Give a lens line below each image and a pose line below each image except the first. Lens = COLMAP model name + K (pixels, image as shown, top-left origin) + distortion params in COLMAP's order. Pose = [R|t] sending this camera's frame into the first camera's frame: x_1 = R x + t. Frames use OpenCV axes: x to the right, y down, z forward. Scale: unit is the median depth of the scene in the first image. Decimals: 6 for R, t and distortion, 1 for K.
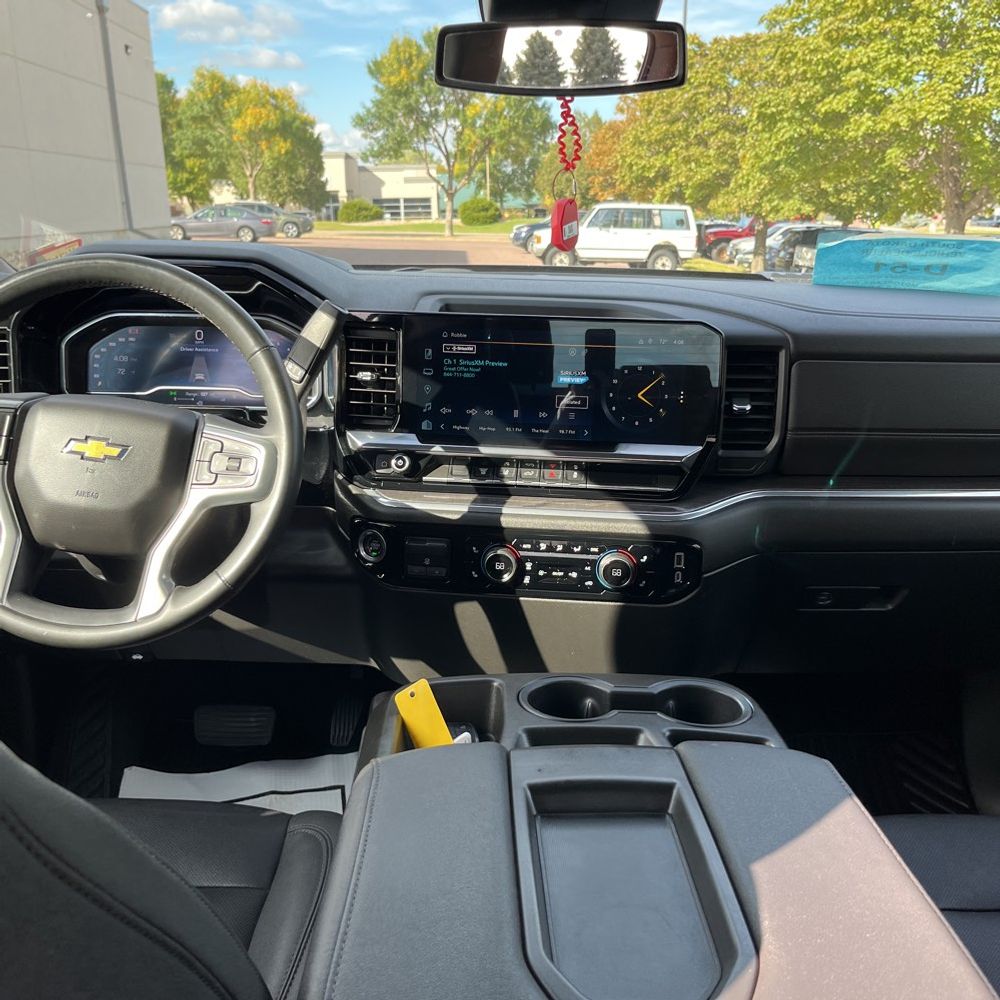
lens RADIAL K [[1024.1, 0, 500.0], [0, 1024.1, 500.0], [0, 0, 1]] dist [0.013243, -0.008973]
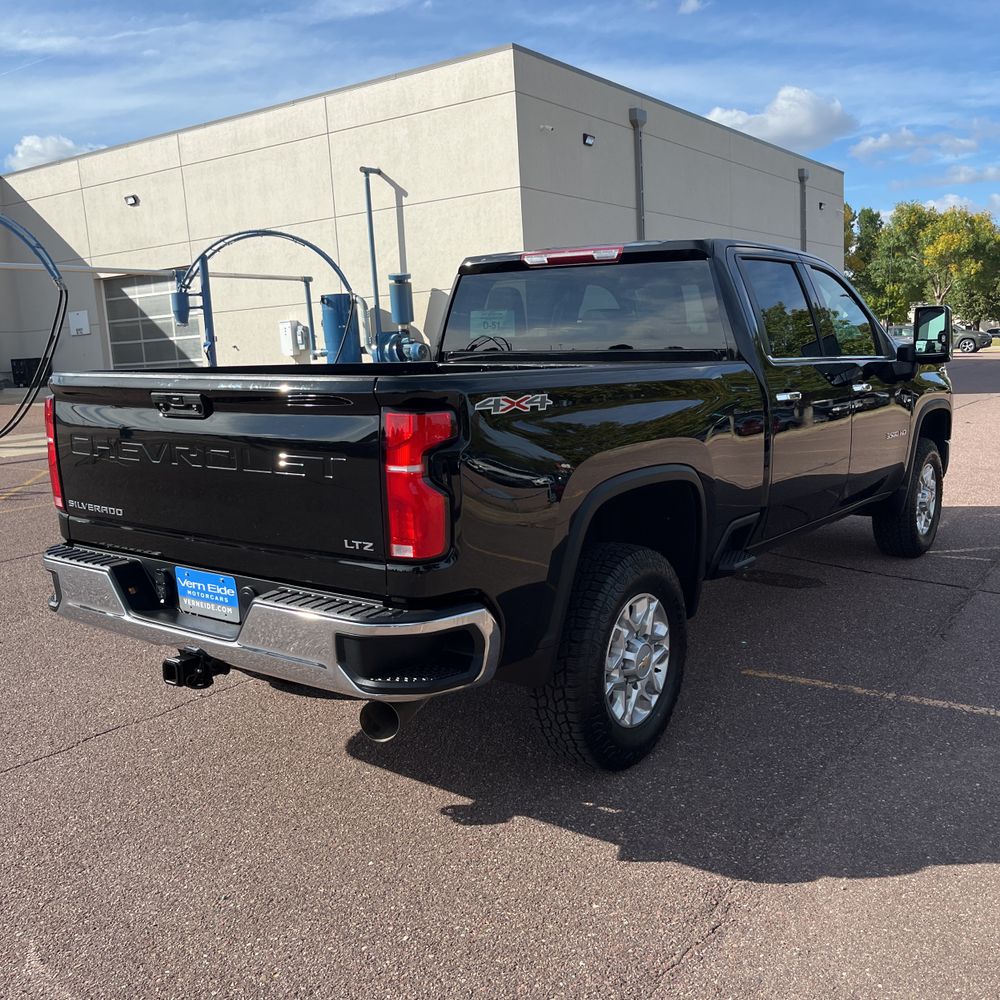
lens RADIAL K [[1001.9, 0, 502.9], [0, 1001.9, 541.5], [0, 0, 1]] dist [0.035370, -0.002628]
pose [[0.795042, 0.085124, -0.600552, 0.108933], [-0.128650, 0.991242, -0.029811, 0.054141], [0.592754, 0.100962, 0.799030, -0.174525]]
